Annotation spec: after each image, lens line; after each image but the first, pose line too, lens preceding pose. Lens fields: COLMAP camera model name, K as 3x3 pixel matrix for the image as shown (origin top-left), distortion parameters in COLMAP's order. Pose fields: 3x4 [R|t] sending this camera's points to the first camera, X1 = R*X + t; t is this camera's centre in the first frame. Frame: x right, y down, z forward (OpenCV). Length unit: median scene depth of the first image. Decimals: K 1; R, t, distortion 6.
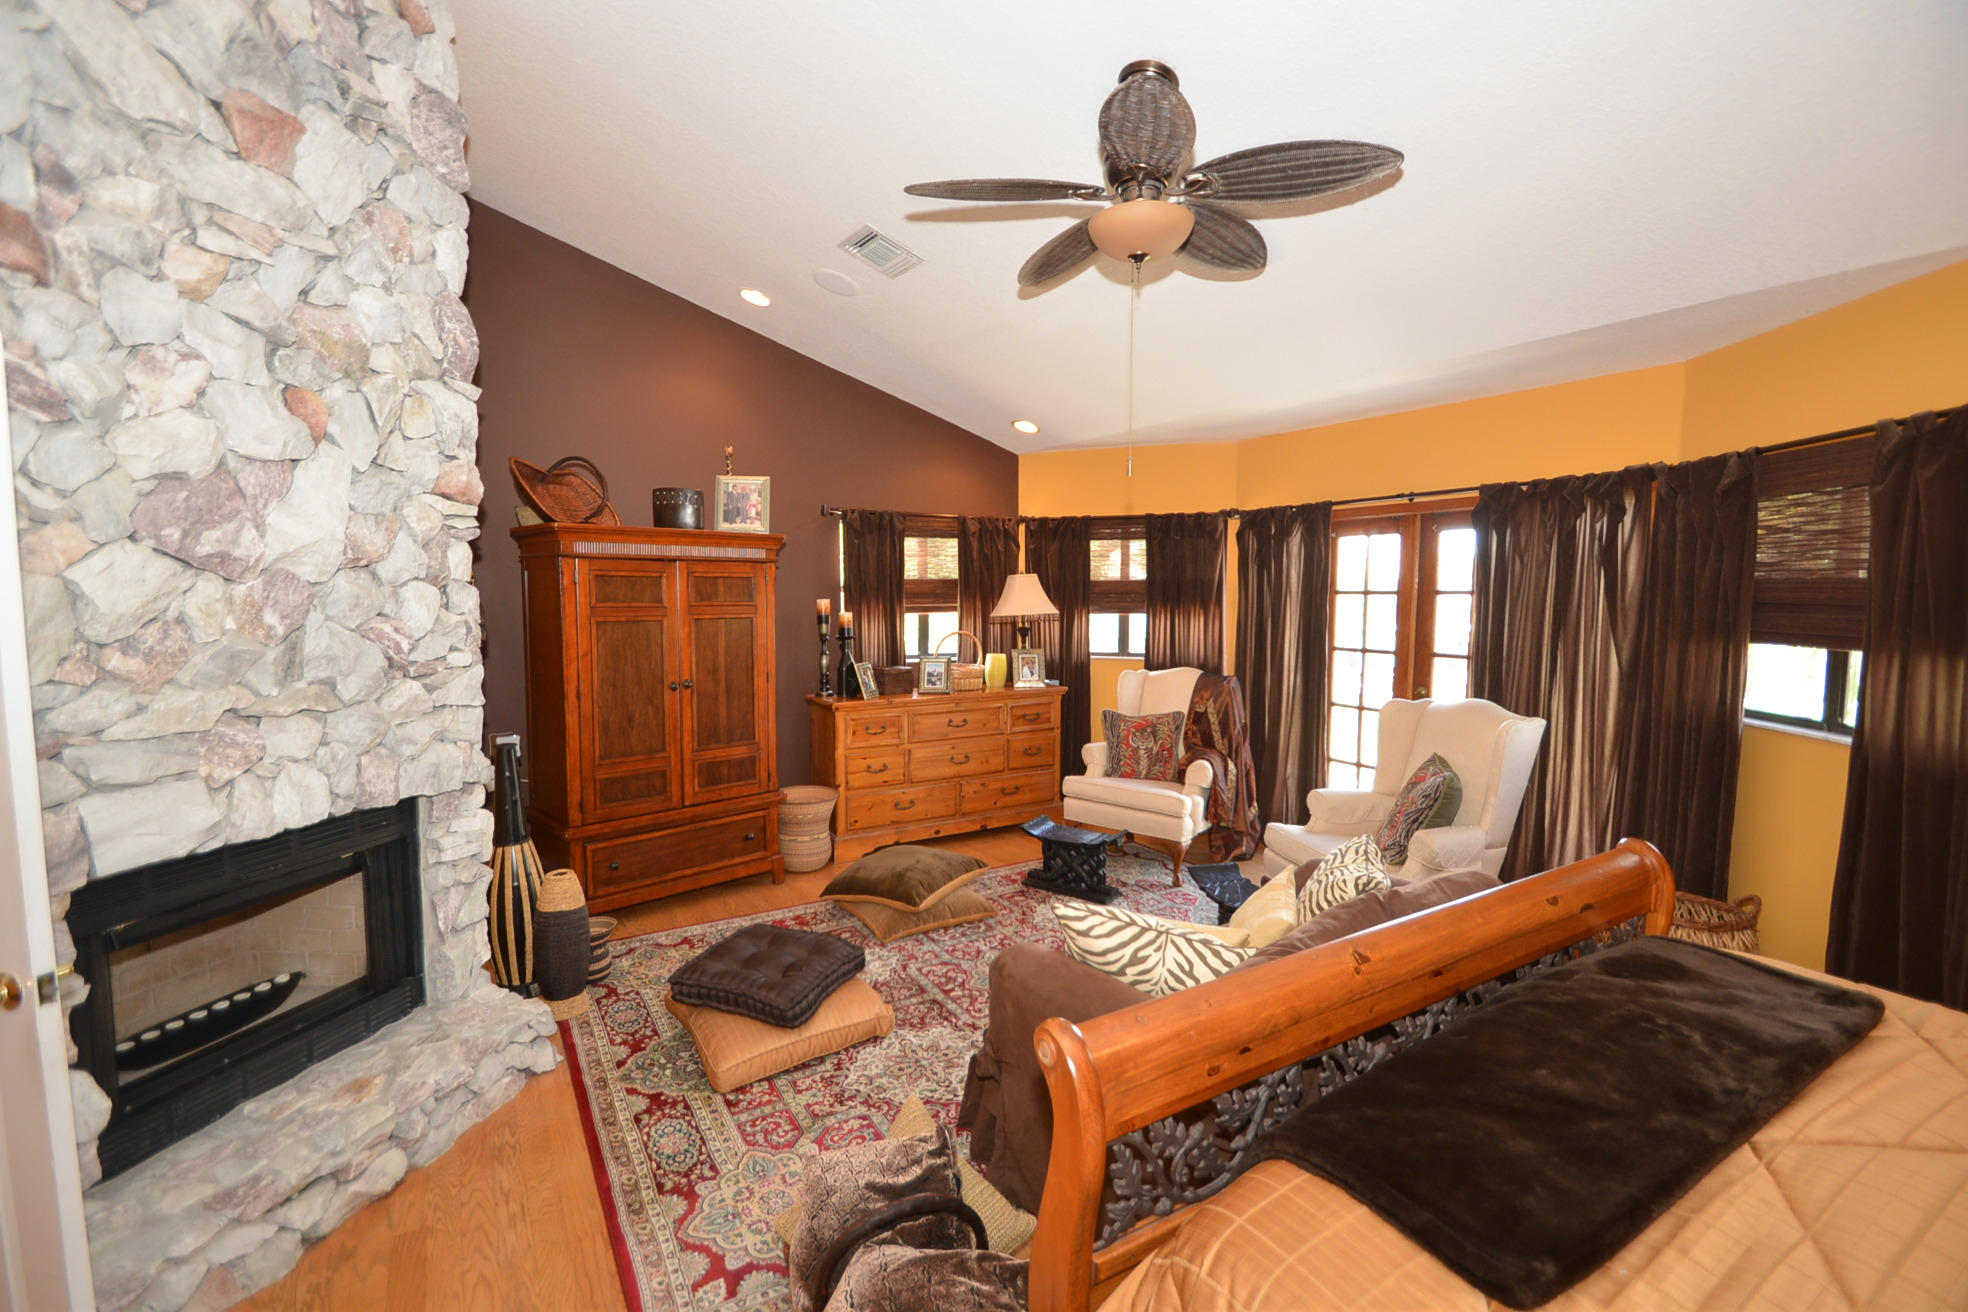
lens RADIAL K [[872.3, 0, 986.2], [0, 872.3, 657.5], [0, 0, 1]] dist [0.000212, -0.004724]
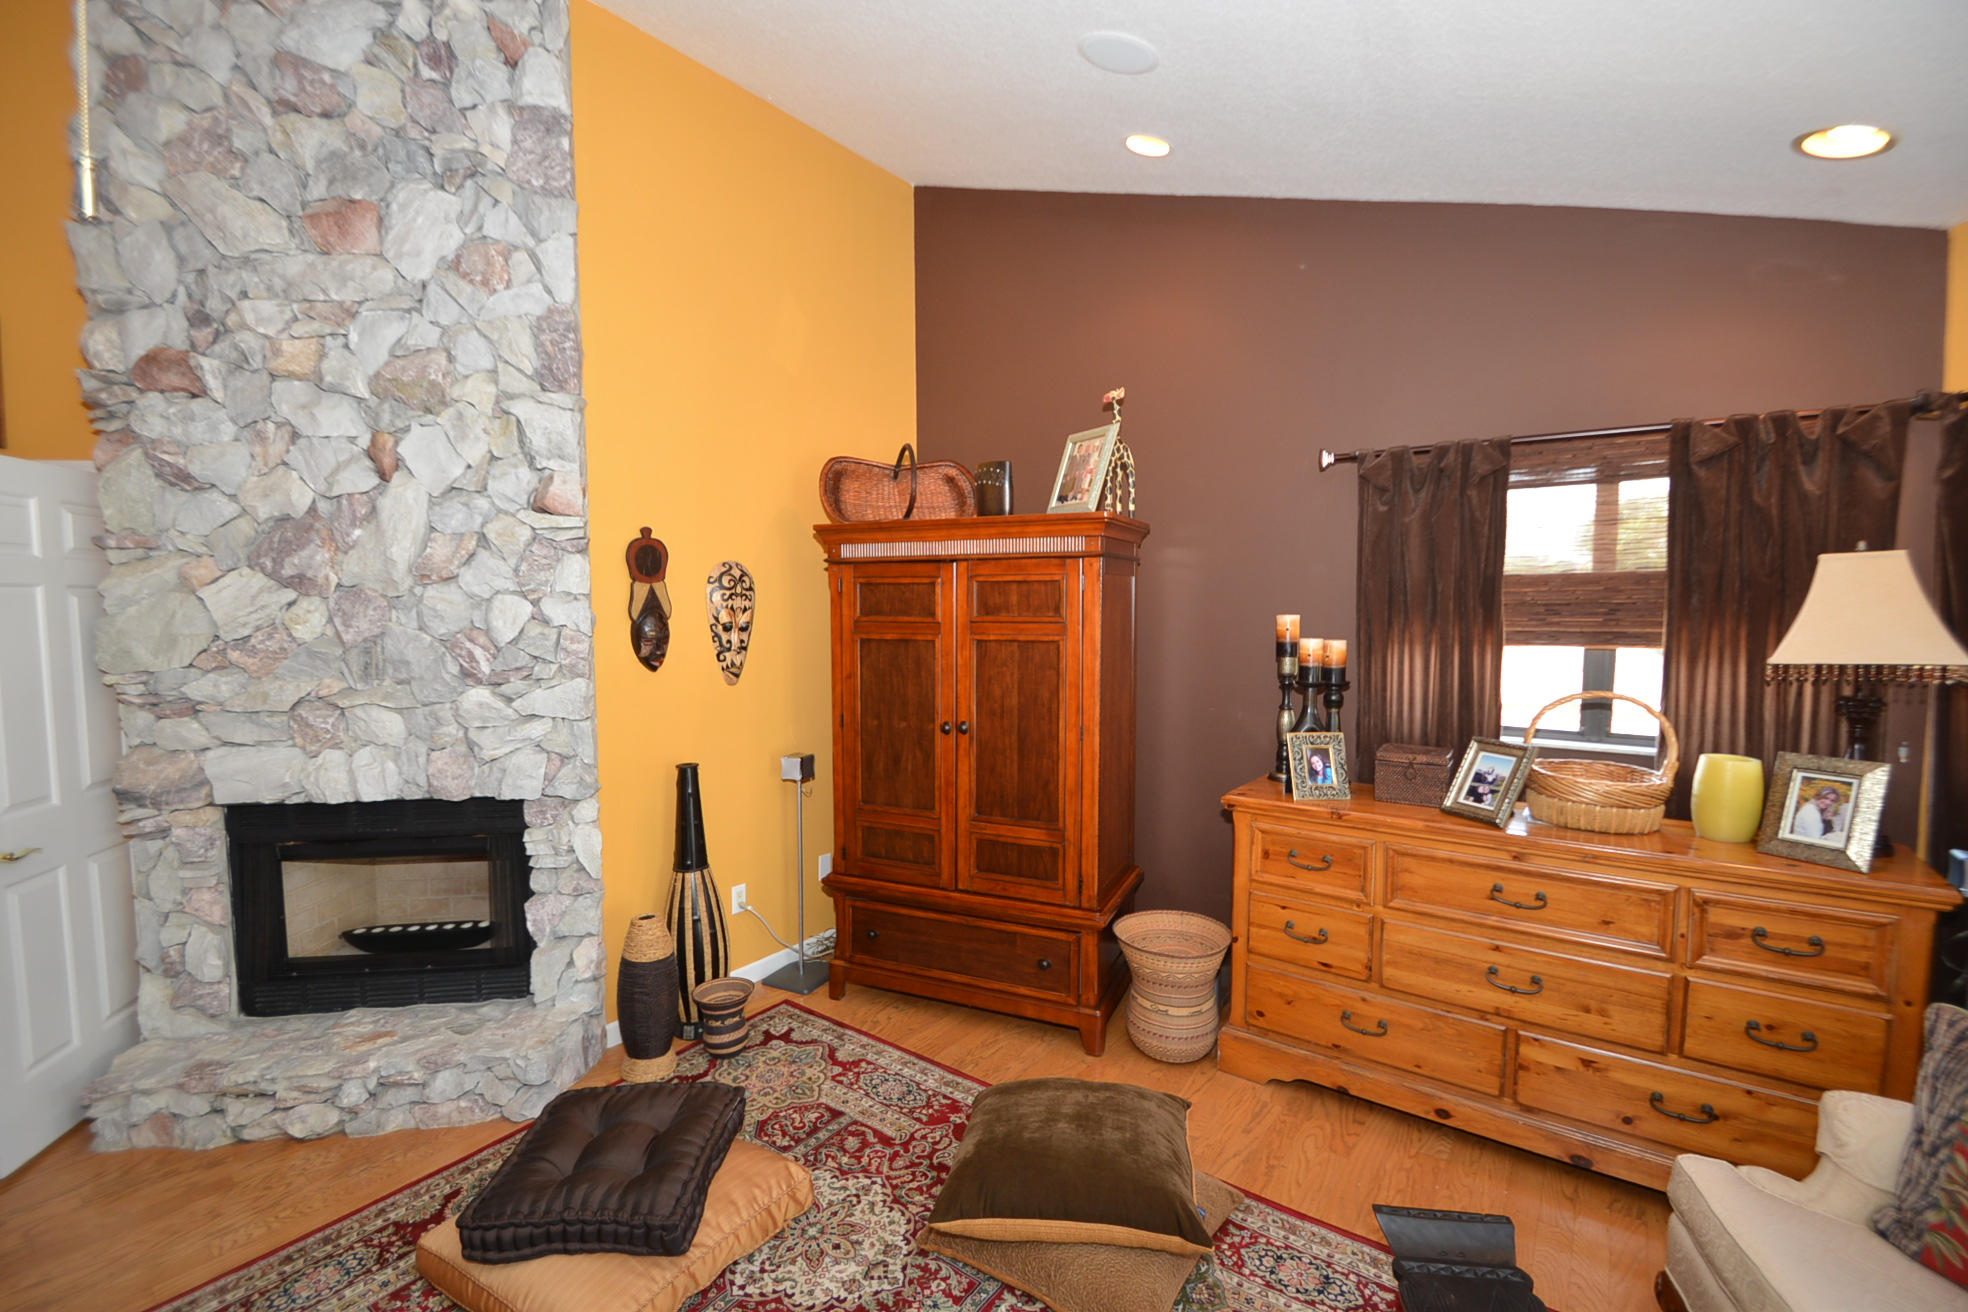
lens RADIAL K [[872.3, 0, 982.5], [0, 872.3, 661.9], [0, 0, 1]] dist [0.000212, -0.004724]
pose [[0.367773, 0.061880, -0.927855, 0.336406], [-0.066223, 0.996993, 0.040242, -0.054379], [0.927555, 0.046646, 0.370765, 0.721205]]
